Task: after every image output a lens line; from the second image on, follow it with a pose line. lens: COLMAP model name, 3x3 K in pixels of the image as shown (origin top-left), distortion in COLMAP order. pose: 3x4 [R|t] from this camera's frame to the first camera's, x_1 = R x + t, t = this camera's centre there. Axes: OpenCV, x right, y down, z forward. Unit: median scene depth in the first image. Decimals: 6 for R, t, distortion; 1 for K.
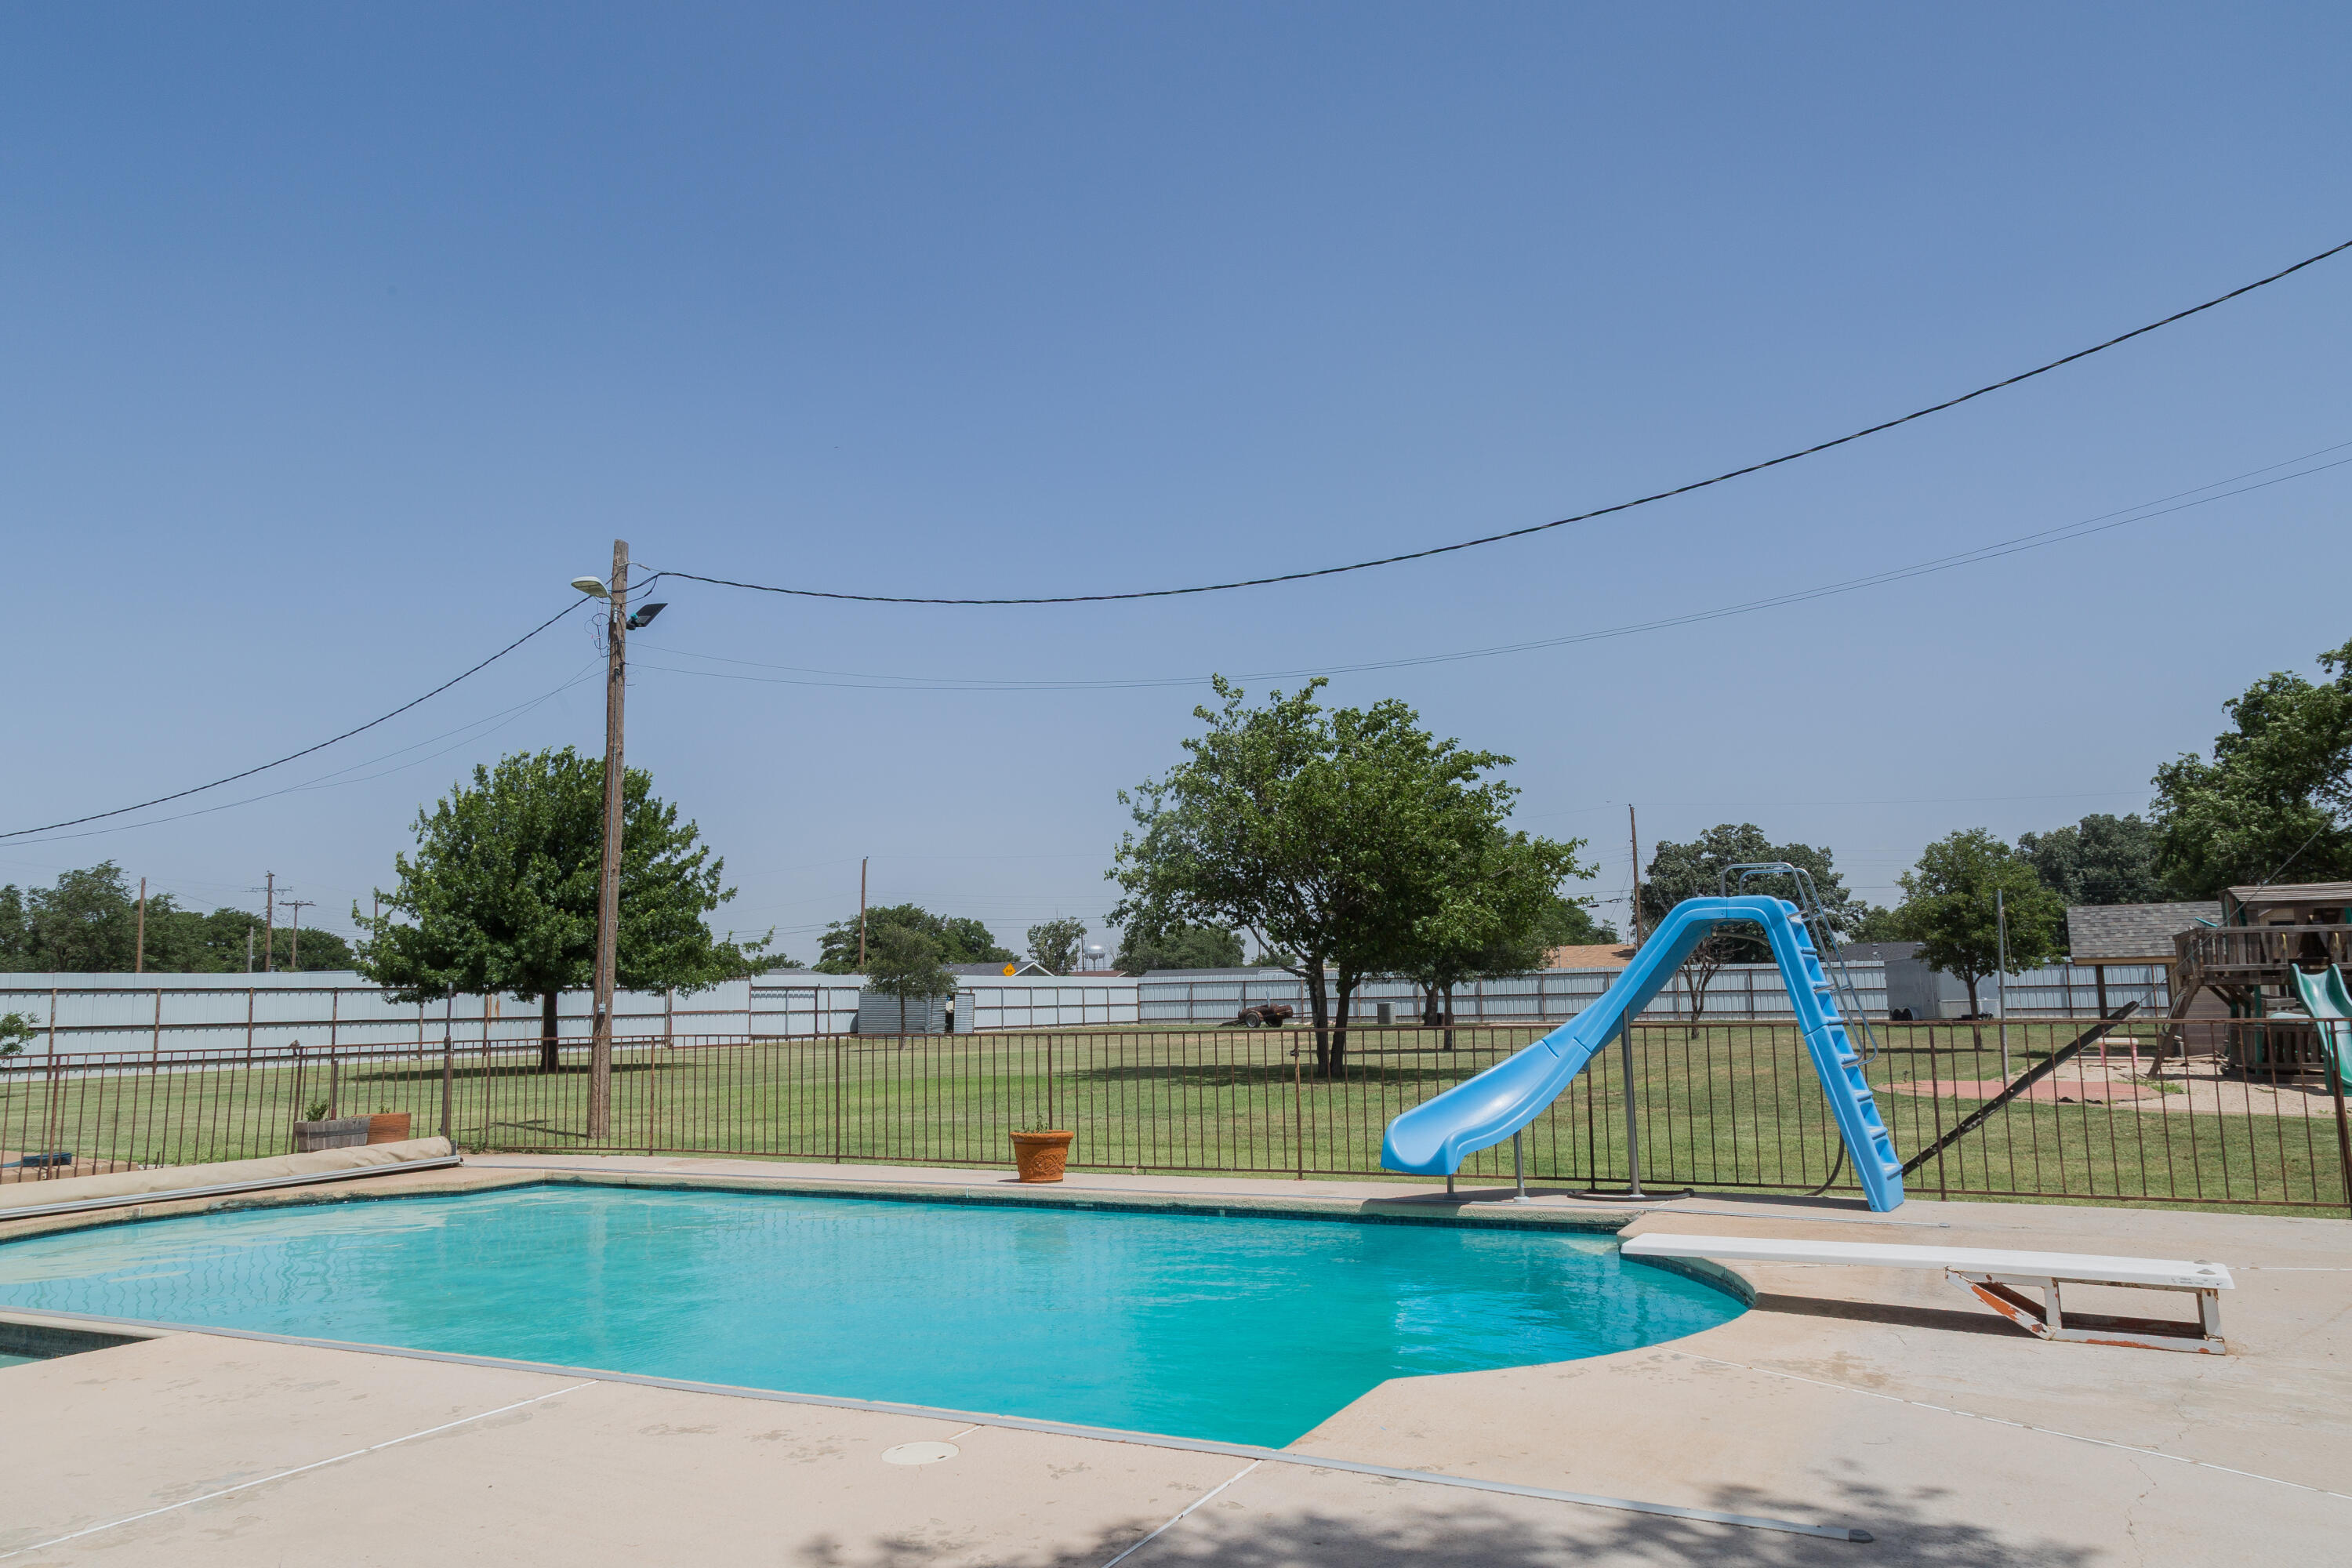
lens RADIAL K [[1627.4, 0, 1176.0], [0, 1627.4, 784.0], [0, 0, 1]] dist [0.010699, 0.002023]
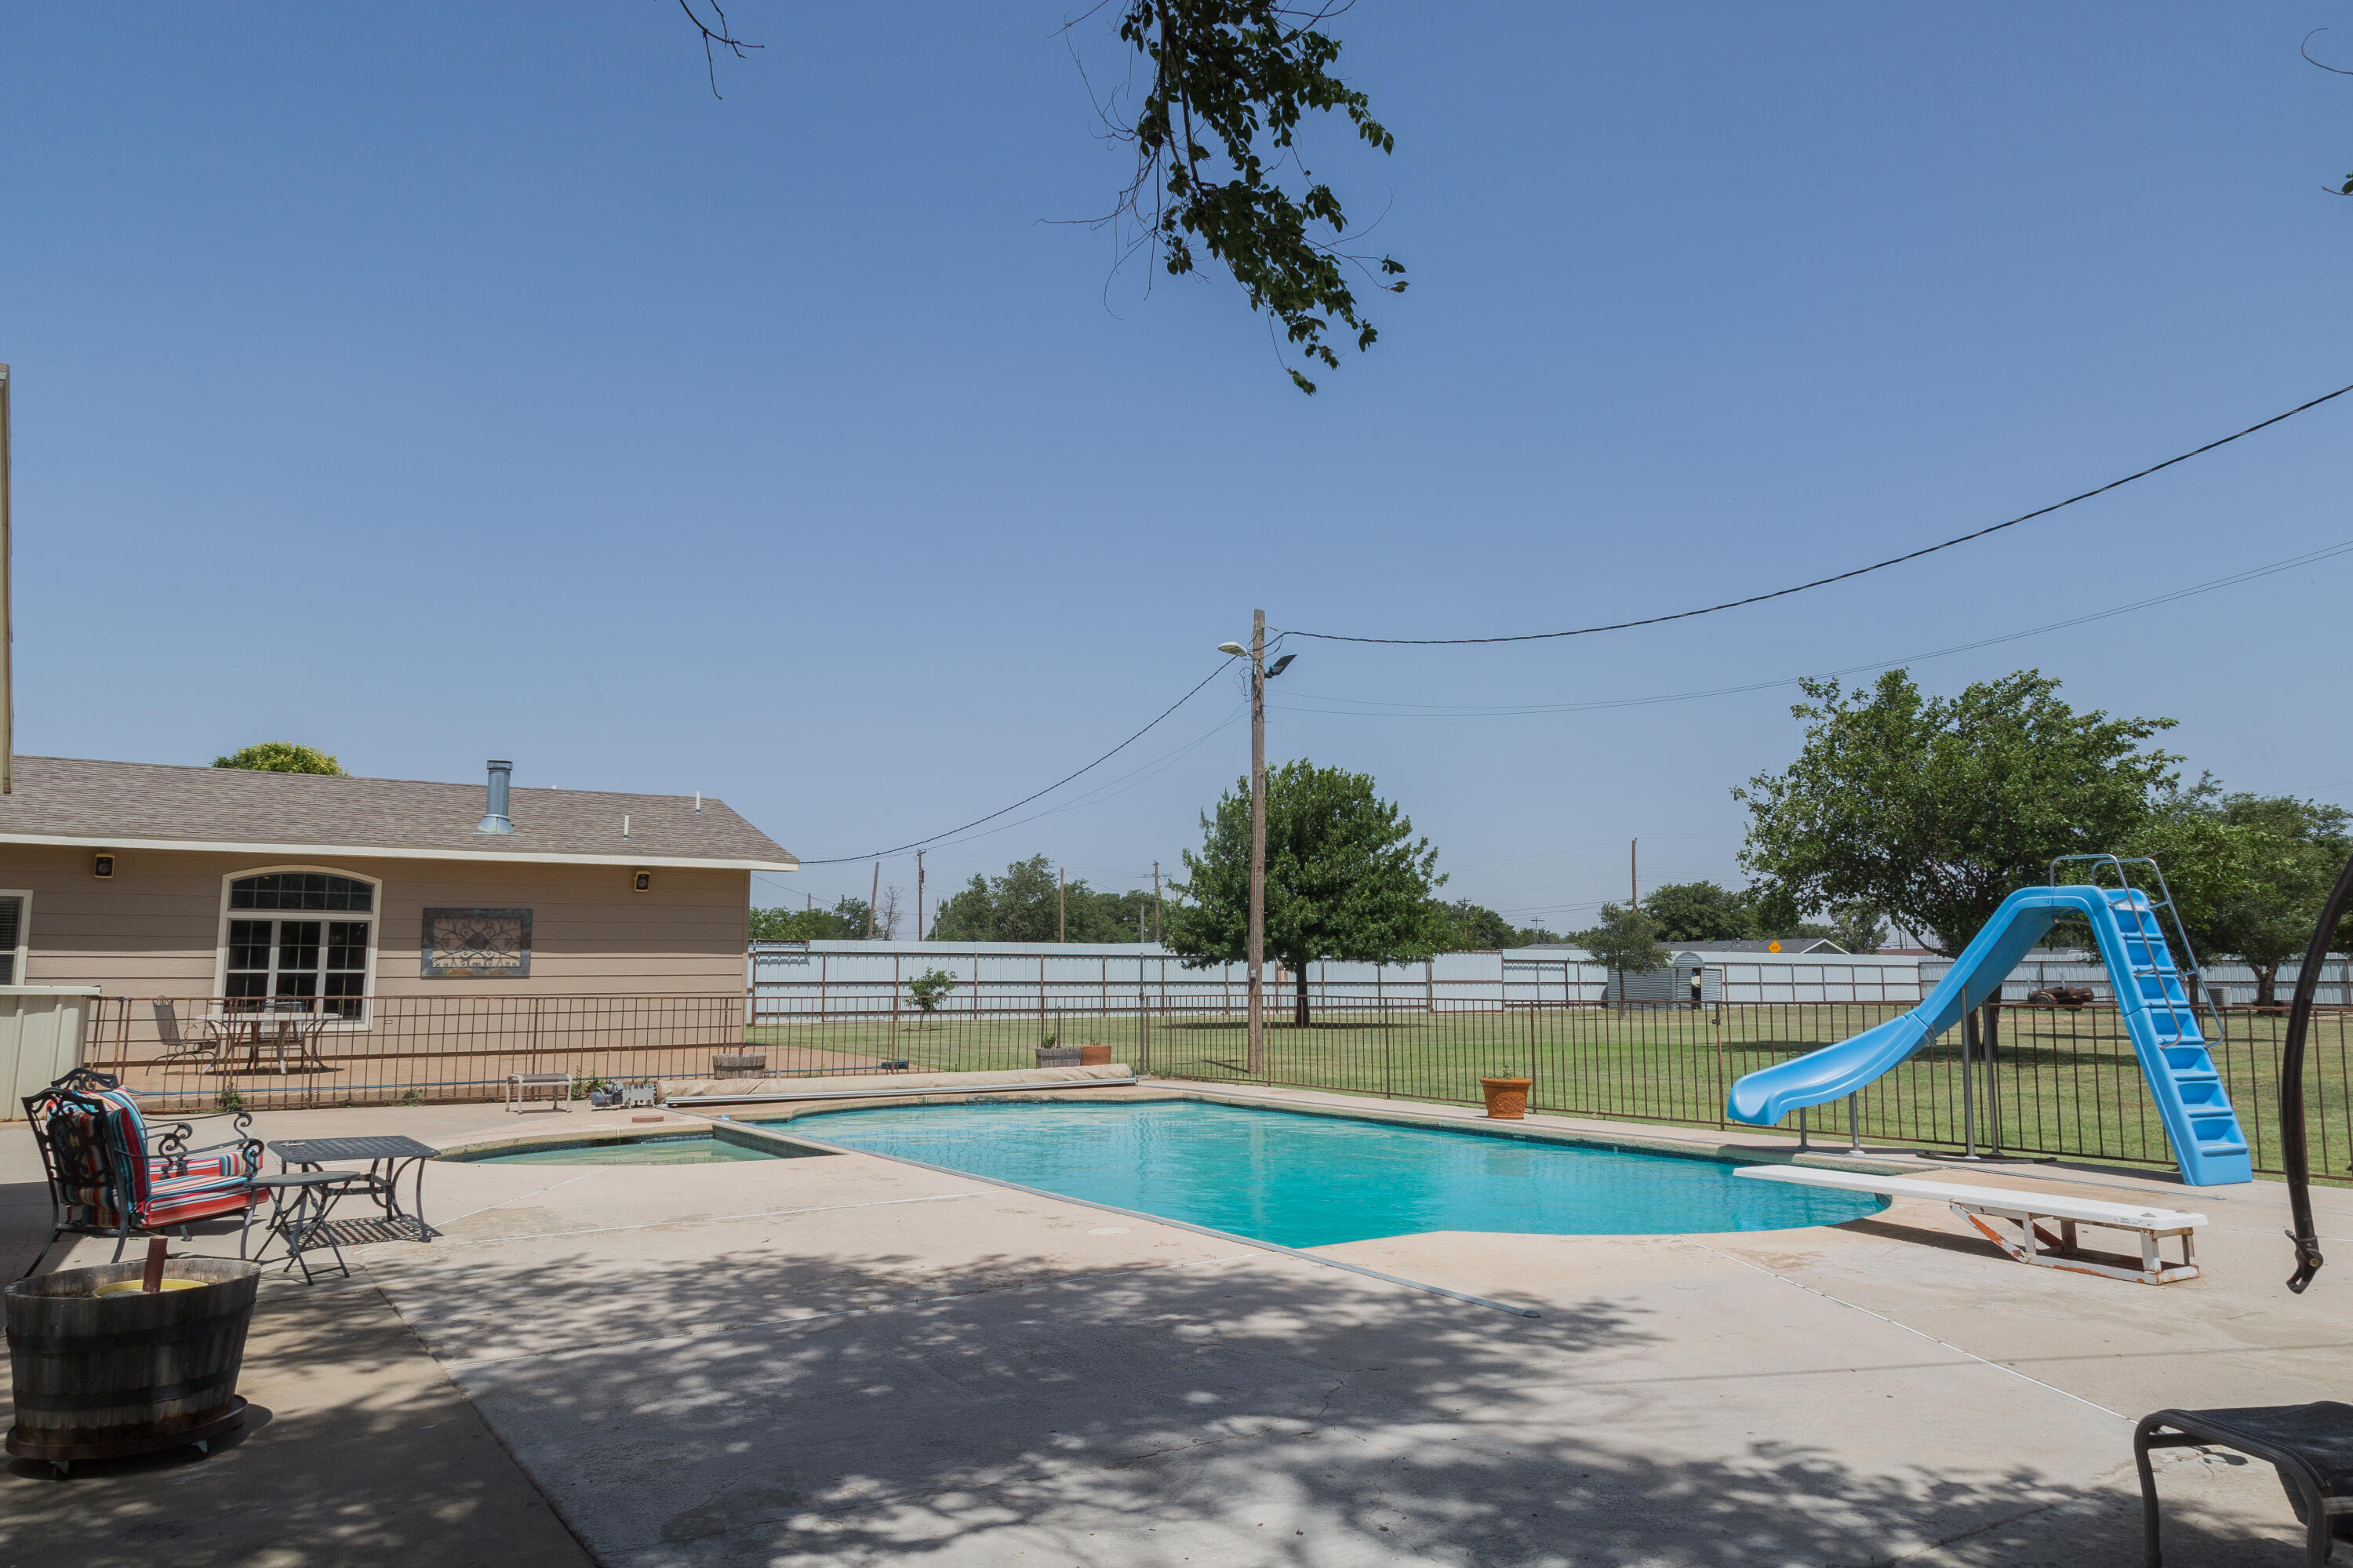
lens RADIAL K [[1558.9, 0, 1184.6], [0, 1558.9, 789.3], [0, 0, 1]] dist [0.001837, 0.000468]
pose [[0.874587, -0.039338, -0.483271, 0.113463], [0.046466, 0.998916, 0.002778, -0.008323], [0.482638, -0.024885, 0.875466, -0.059978]]
